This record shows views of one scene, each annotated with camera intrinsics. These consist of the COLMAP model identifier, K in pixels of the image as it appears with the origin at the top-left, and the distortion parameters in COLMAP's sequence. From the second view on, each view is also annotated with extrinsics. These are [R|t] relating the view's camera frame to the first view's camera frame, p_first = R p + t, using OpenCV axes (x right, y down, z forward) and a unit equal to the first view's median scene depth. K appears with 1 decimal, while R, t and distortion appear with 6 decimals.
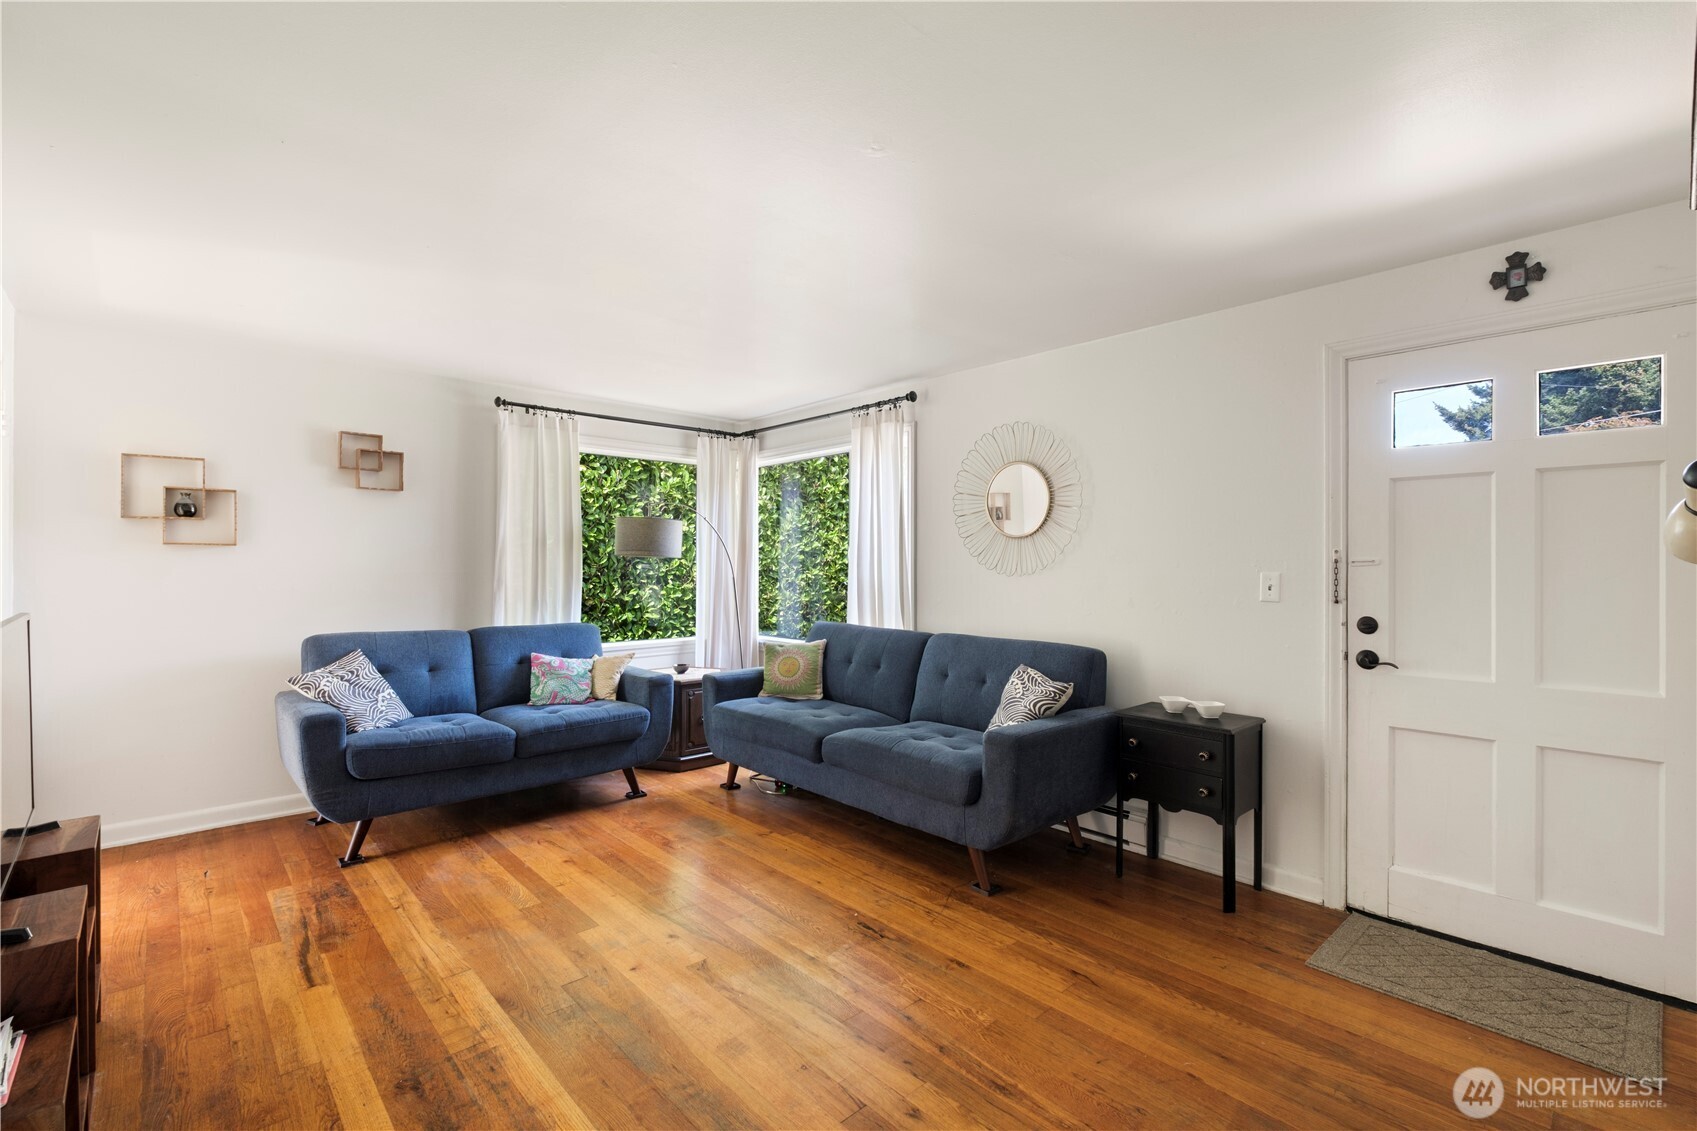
lens RADIAL K [[720.8, 0, 843.5], [0, 720.8, 563.9], [0, 0, 1]] dist [0.004740, -0.004188]
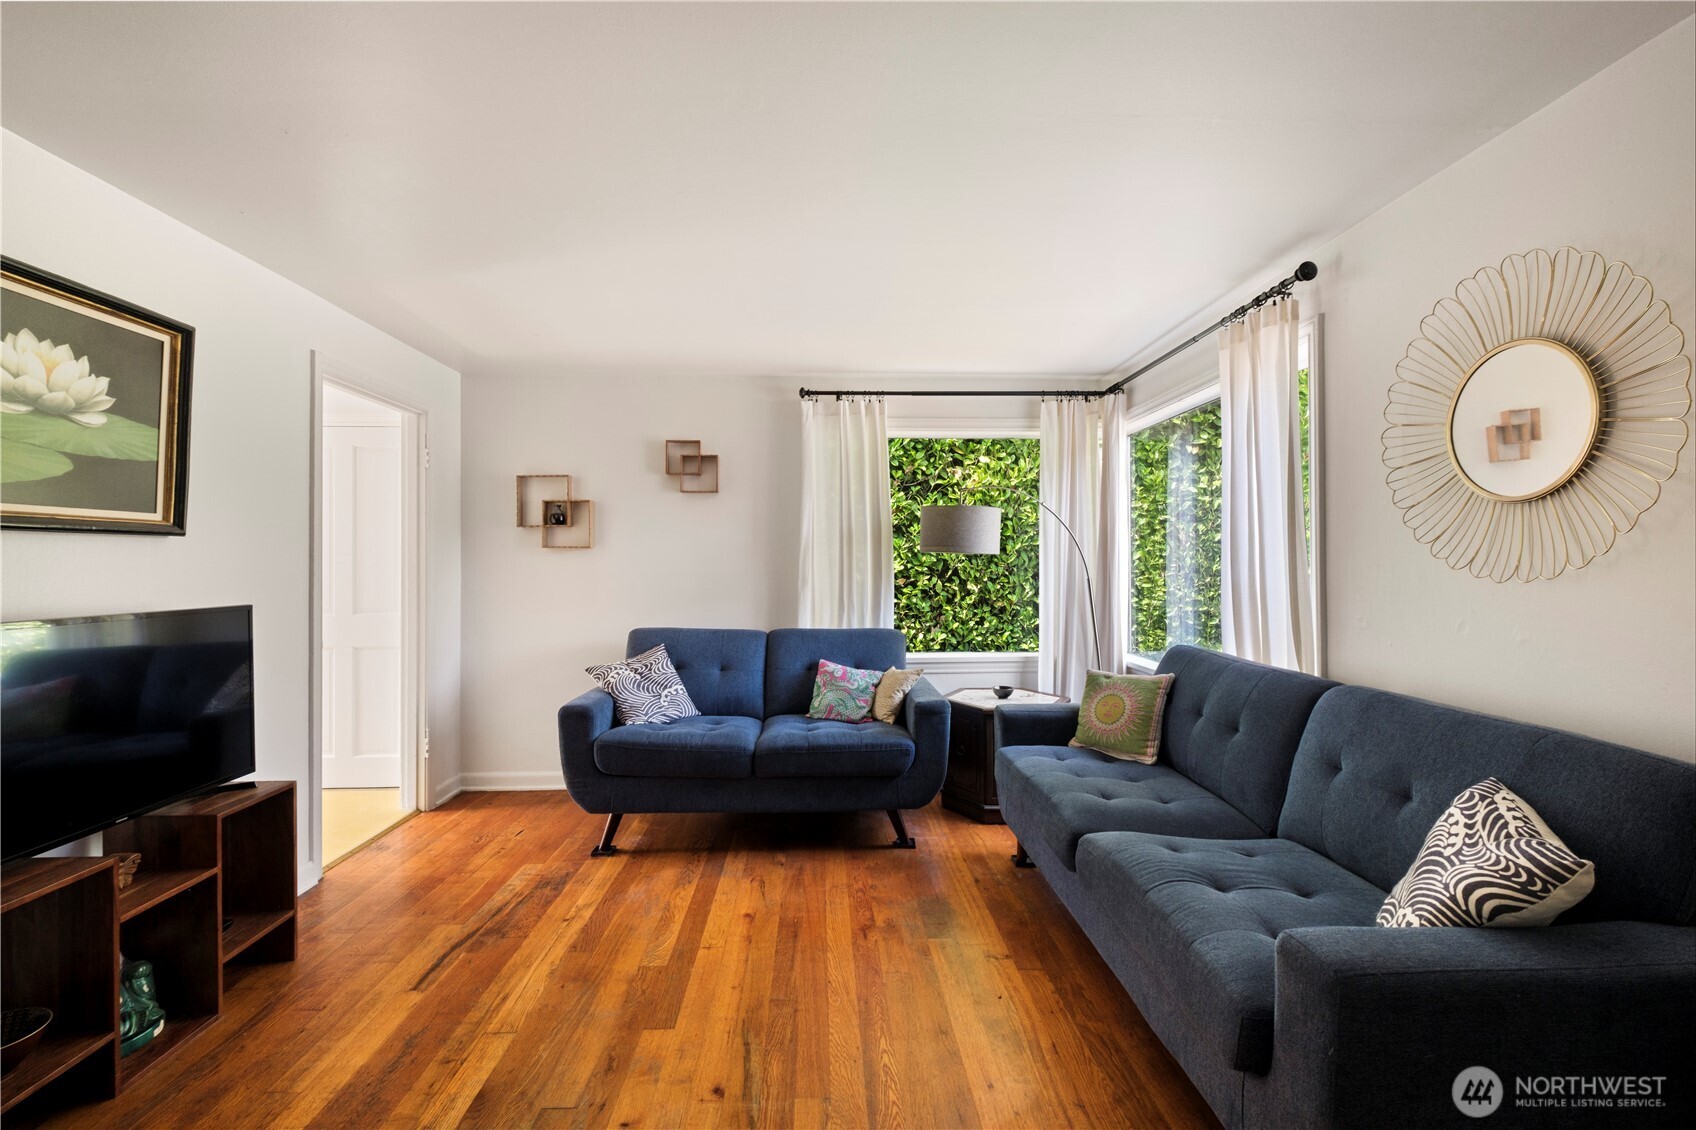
lens RADIAL K [[720.4, 0, 856.0], [0, 720.4, 558.2], [0, 0, 1]] dist [0.004740, -0.004188]
pose [[0.766614, -0.008827, -0.642048, 0.216594], [0.004778, 0.999956, -0.008042, 0.002667], [0.642091, 0.003098, 0.766622, 0.367643]]
